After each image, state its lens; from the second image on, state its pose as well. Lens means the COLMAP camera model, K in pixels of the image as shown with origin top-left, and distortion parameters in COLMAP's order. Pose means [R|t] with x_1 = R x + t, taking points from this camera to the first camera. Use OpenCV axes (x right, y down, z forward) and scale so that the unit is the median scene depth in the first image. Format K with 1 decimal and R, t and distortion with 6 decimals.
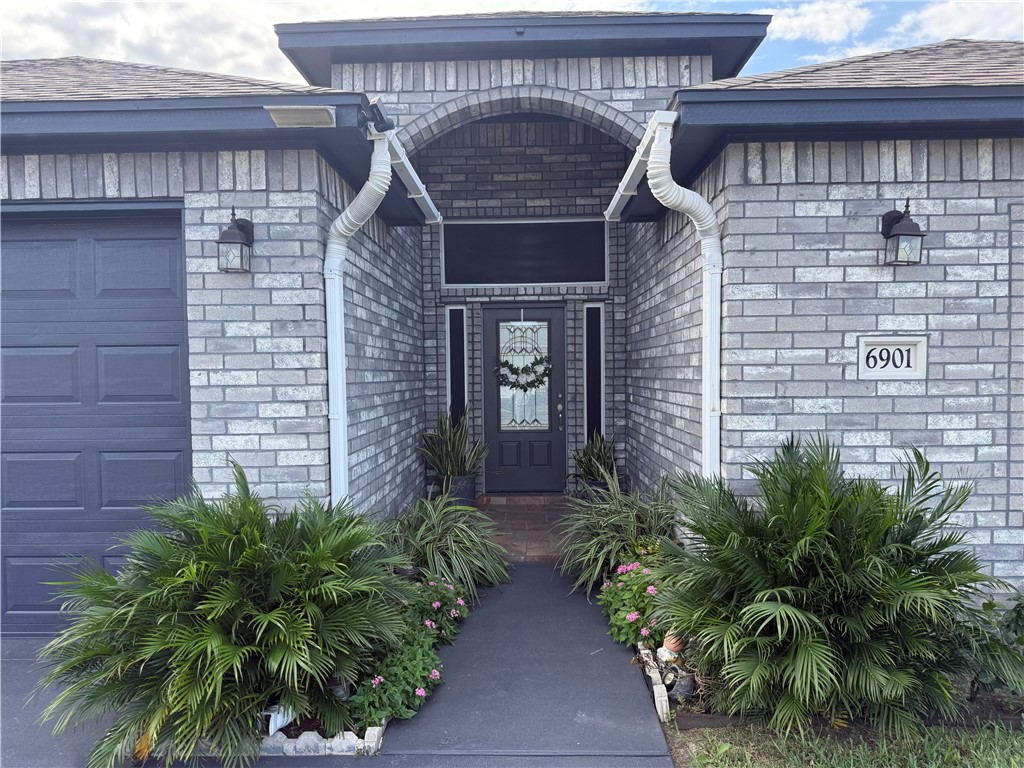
lens RADIAL K [[706.8, 0, 500.5], [0, 706.8, 386.8], [0, 0, 1]] dist [0.086589, -0.150275]
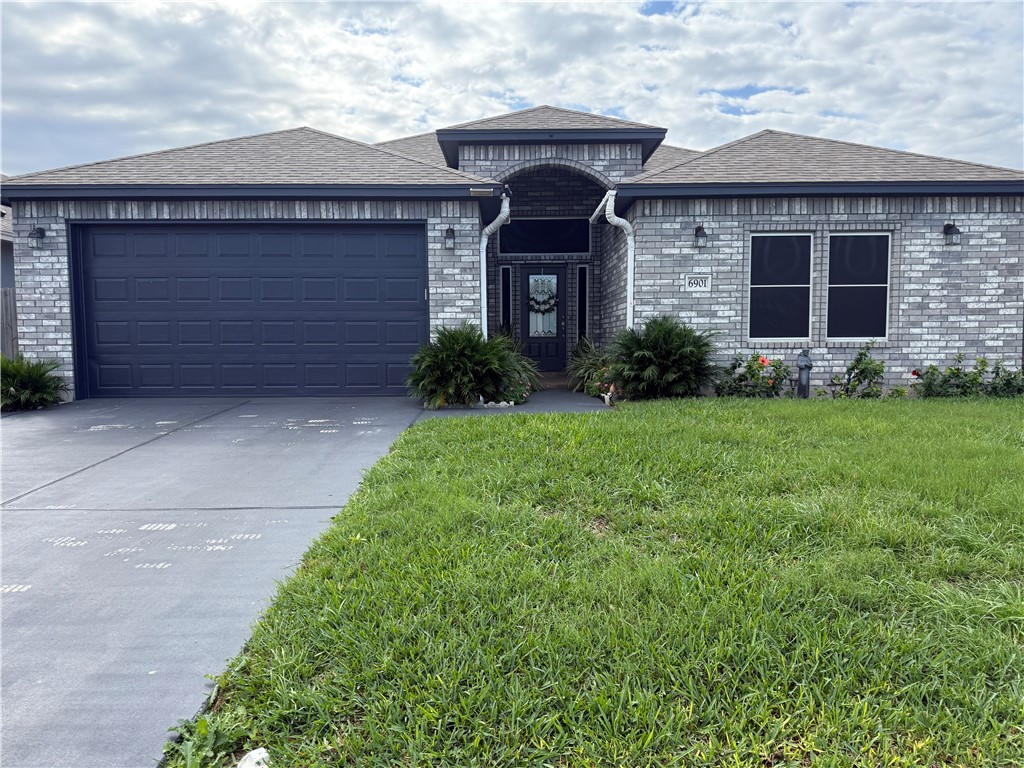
lens RADIAL K [[706.8, 0, 500.5], [0, 706.8, 386.8], [0, 0, 1]] dist [0.086589, -0.150275]
pose [[0.999664, 0.002276, 0.025833, -0.241170], [-0.003379, 0.999080, 0.042762, 0.226640], [-0.025712, -0.042835, 0.998751, -1.581786]]
